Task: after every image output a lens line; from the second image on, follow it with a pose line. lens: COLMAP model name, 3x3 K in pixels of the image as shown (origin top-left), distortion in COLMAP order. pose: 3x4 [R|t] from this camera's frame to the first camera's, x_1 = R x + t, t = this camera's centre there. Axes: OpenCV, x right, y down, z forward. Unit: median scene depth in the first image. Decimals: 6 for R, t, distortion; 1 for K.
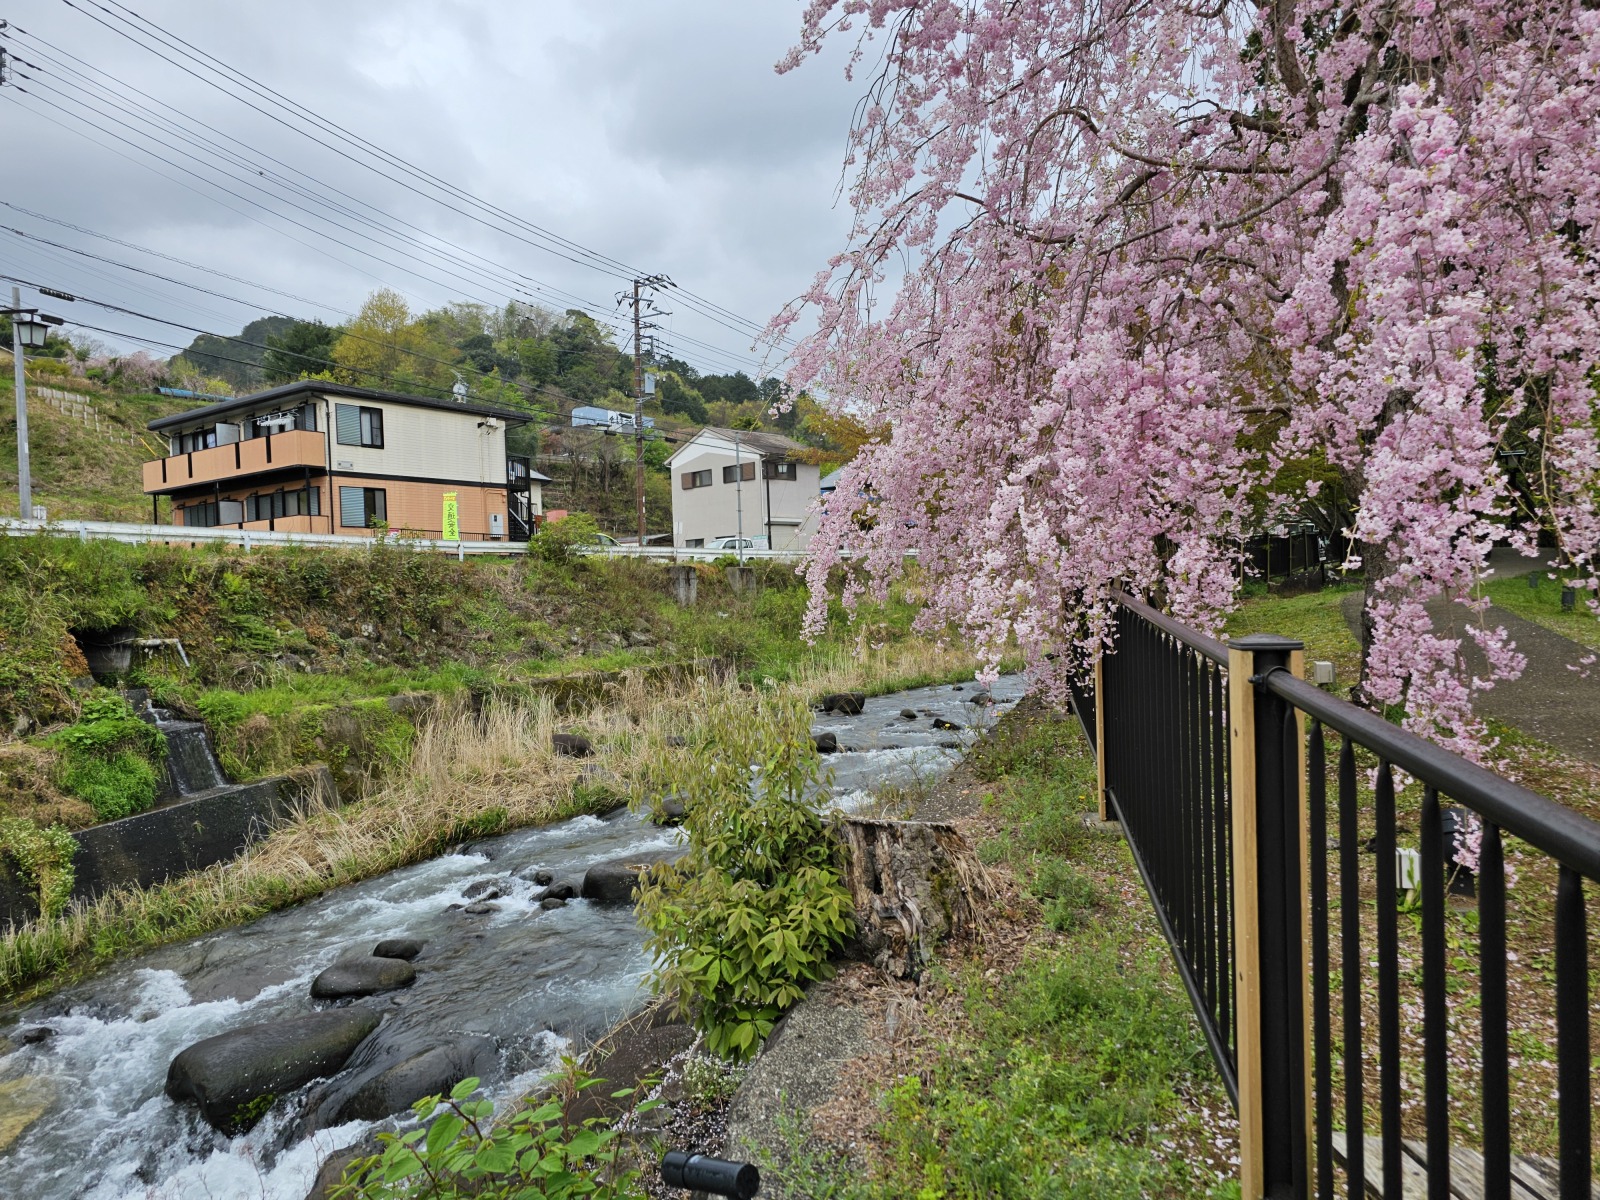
lens RADIAL K [[1091.8, 0, 803.0], [0, 1091.8, 612.9], [0, 0, 1]] dist [0.044404, -0.013292]
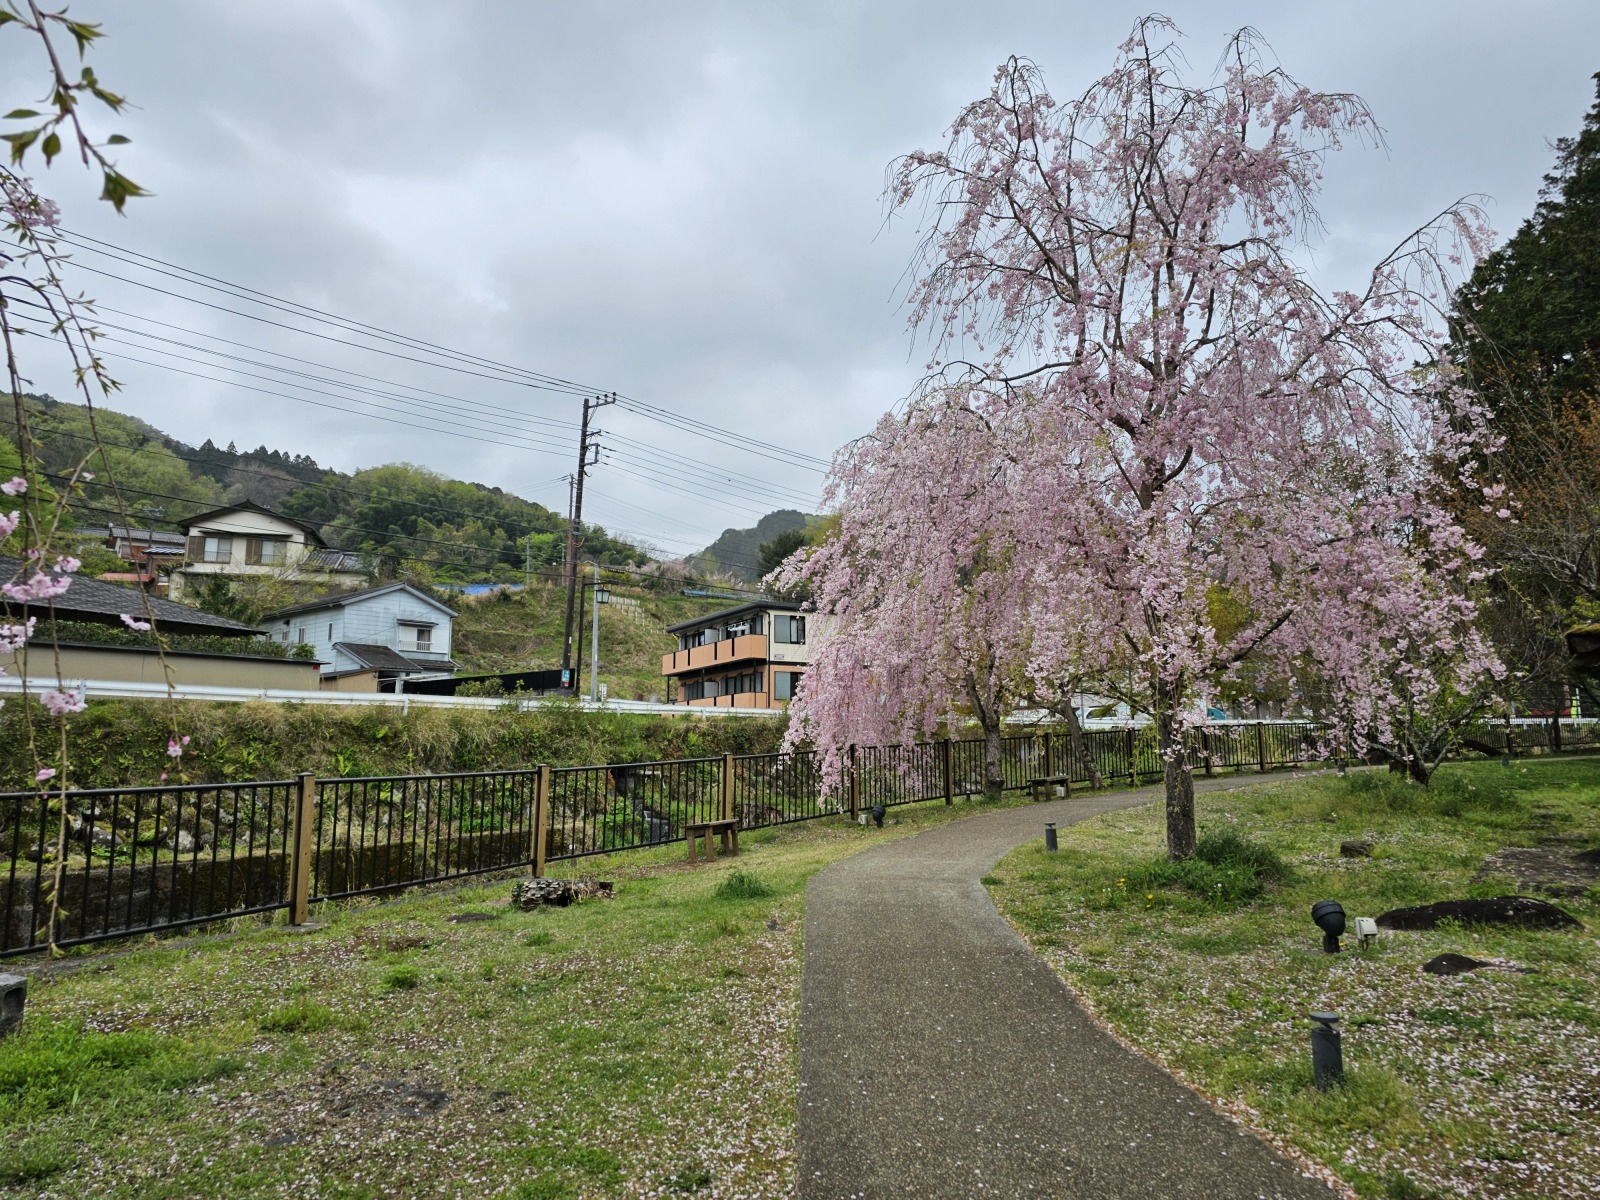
lens RADIAL K [[1091.8, 0, 815.5], [0, 1091.8, 595.3], [0, 0, 1]] dist [0.044404, -0.013292]
pose [[0.916008, -0.037298, -0.399423, 0.194515], [-0.027610, 0.987446, -0.155525, 0.005955], [0.400210, 0.153490, 0.903478, -0.271720]]
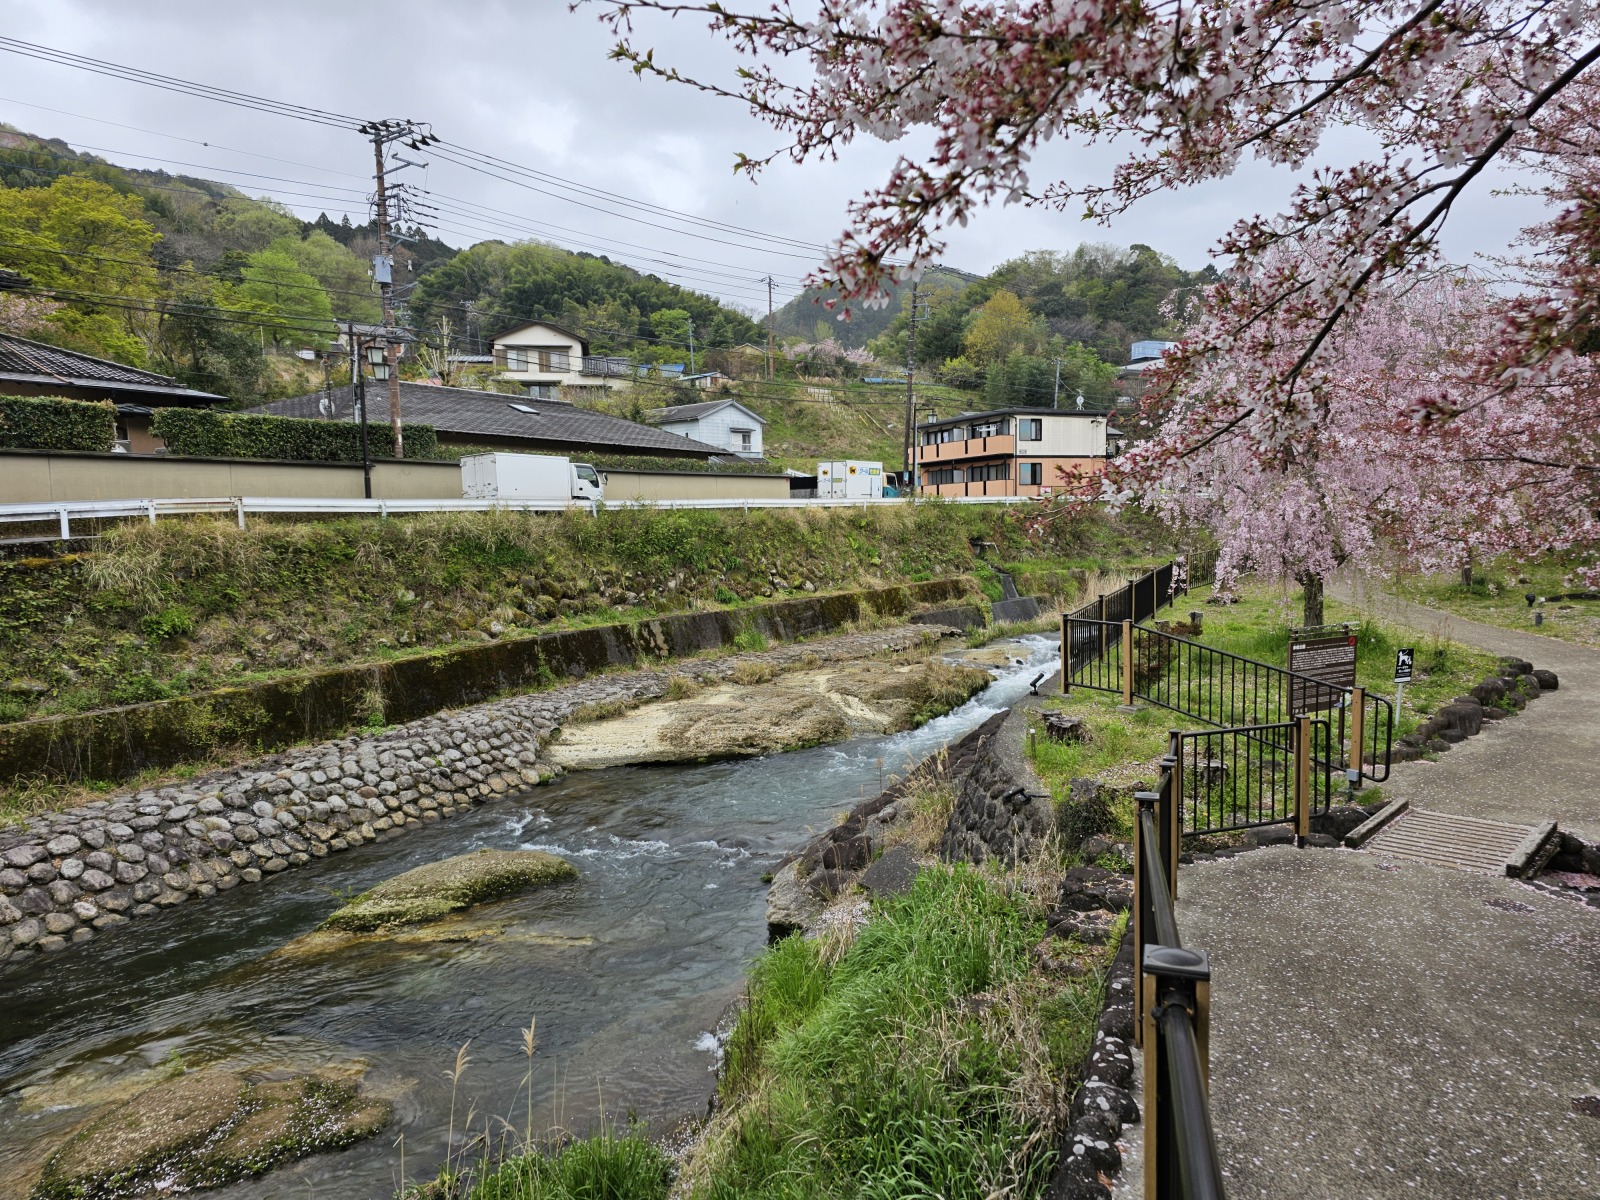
lens RADIAL K [[1091.8, 0, 802.6], [0, 1091.8, 613.4], [0, 0, 1]] dist [0.044404, -0.013292]
pose [[0.884216, 0.053159, -0.464043, 0.129270], [-0.016170, 0.996391, 0.083331, -0.010031], [0.466798, -0.066179, 0.881884, -0.827818]]
